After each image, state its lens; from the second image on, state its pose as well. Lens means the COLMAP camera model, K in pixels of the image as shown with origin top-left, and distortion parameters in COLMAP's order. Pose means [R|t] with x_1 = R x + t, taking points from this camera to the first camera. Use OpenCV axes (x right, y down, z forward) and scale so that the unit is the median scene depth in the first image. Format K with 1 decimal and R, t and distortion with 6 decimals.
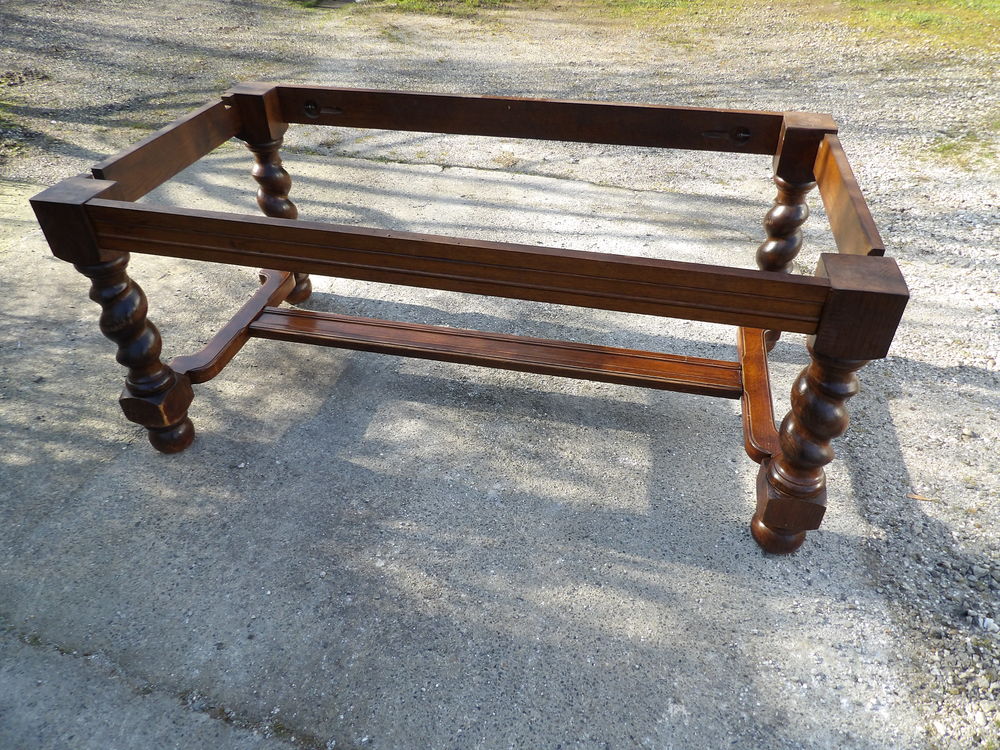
lens RADIAL K [[709.4, 0, 505.8], [0, 709.4, 374.4], [0, 0, 1]] dist [-0.036686, 0.040953]
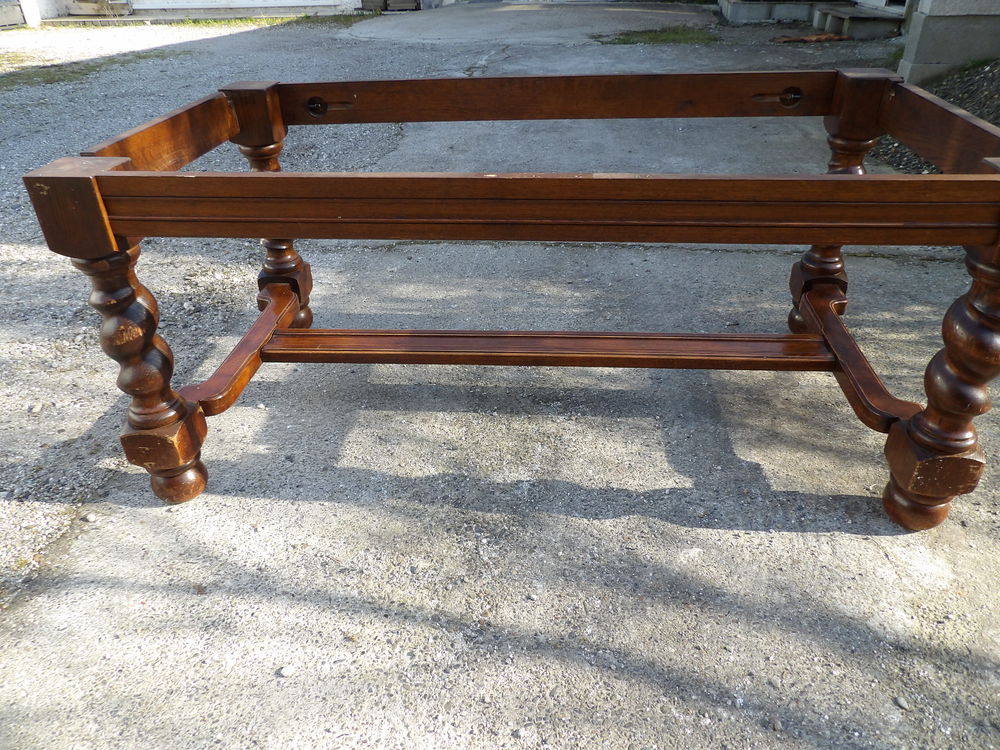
lens RADIAL K [[709.4, 0, 505.8], [0, 709.4, 374.4], [0, 0, 1]] dist [-0.036686, 0.040953]
pose [[-0.990701, 0.097918, -0.094461, 0.099589], [-0.056776, 0.333406, 0.941072, -0.844601], [0.123642, 0.937685, -0.324746, 1.294702]]
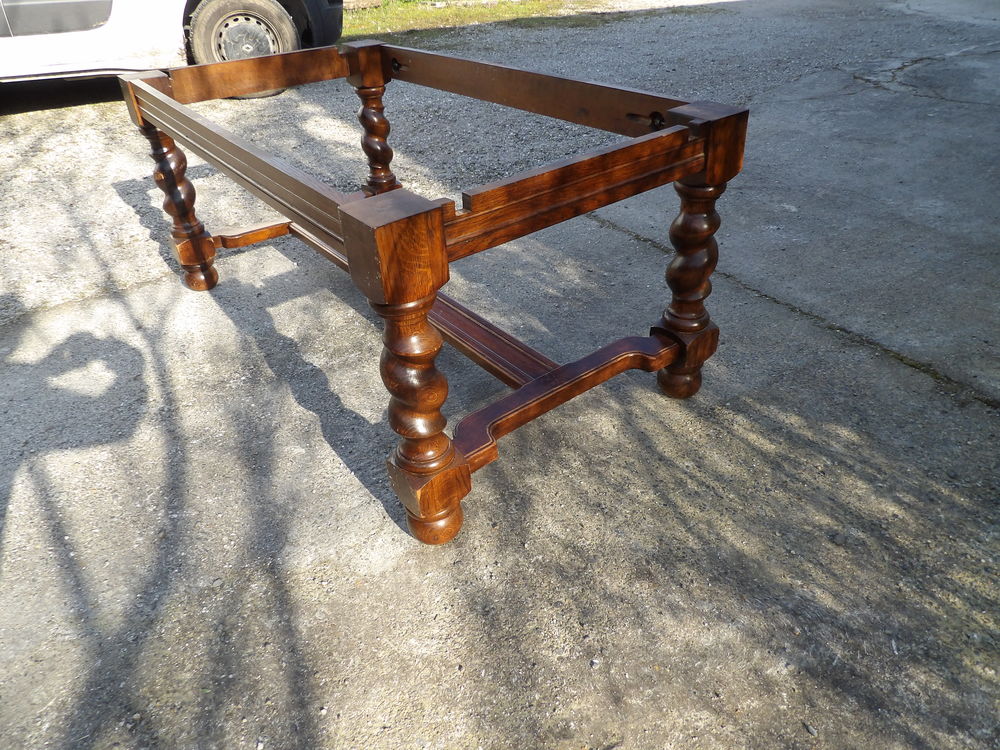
lens RADIAL K [[709.4, 0, 505.8], [0, 709.4, 374.4], [0, 0, 1]] dist [-0.036686, 0.040953]
pose [[-0.758889, -0.325735, 0.563901, -0.793887], [0.442279, 0.377776, 0.813434, -0.779662], [-0.477992, 0.866708, -0.142624, 1.176642]]
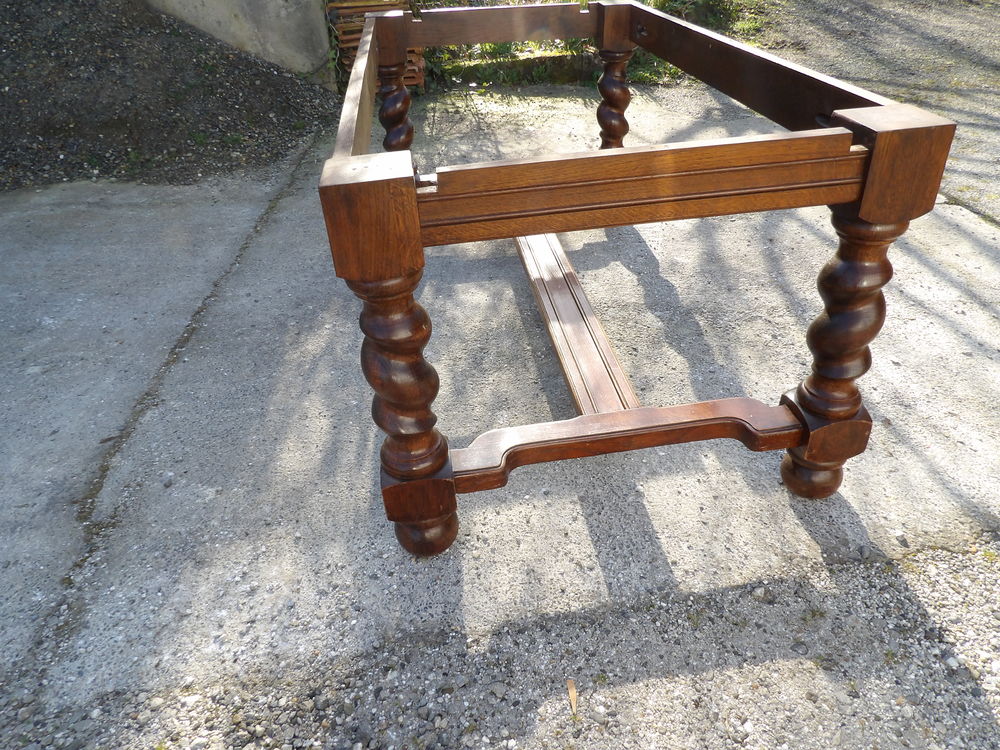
lens RADIAL K [[709.4, 0, 505.8], [0, 709.4, 374.4], [0, 0, 1]] dist [-0.036686, 0.040953]
pose [[0.337479, 0.519040, -0.785306, 0.790882], [-0.549109, 0.786153, 0.283625, -0.165132], [0.764583, 0.335501, 0.550319, 0.455452]]
